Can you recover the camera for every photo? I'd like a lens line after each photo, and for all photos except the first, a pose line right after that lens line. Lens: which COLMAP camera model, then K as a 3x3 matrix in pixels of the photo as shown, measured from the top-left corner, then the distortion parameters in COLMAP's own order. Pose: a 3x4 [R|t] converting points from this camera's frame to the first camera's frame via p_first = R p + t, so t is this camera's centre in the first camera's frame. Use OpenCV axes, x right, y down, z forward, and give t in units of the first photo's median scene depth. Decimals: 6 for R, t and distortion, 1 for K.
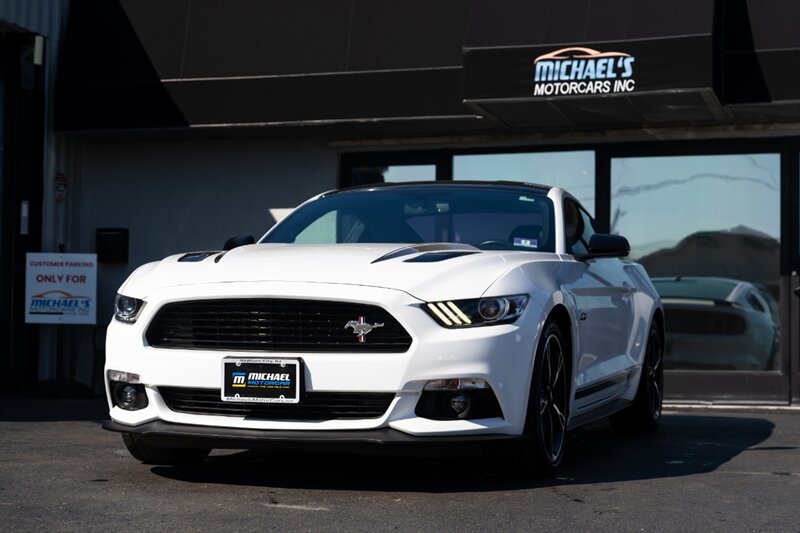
lens RADIAL K [[1635.5, 0, 399.6], [0, 1635.5, 273.1], [0, 0, 1]] dist [0.052706, 0.000000]
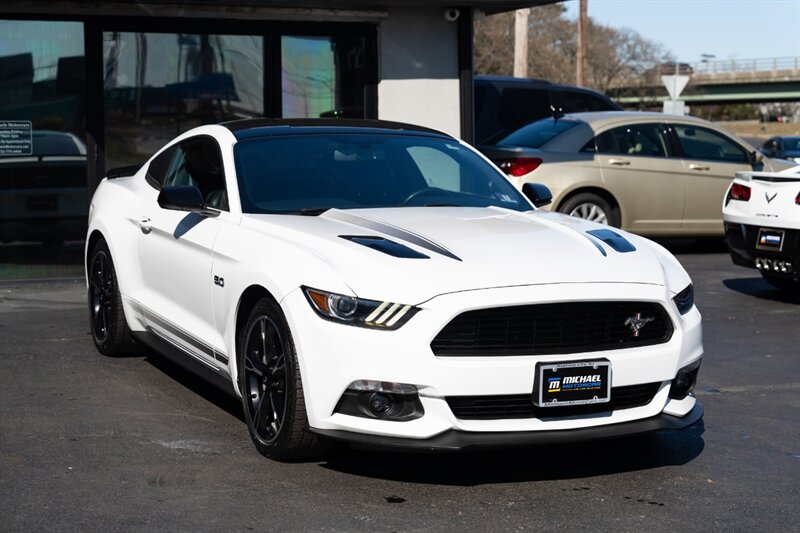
lens RADIAL K [[1635.5, 0, 427.9], [0, 1635.5, 238.3], [0, 0, 1]] dist [0.052706, 0.000000]
pose [[0.730520, -0.057003, 0.680508, -0.434775], [-0.028871, 0.993041, 0.114176, -0.071558], [-0.682281, -0.103054, 0.723790, 0.171511]]
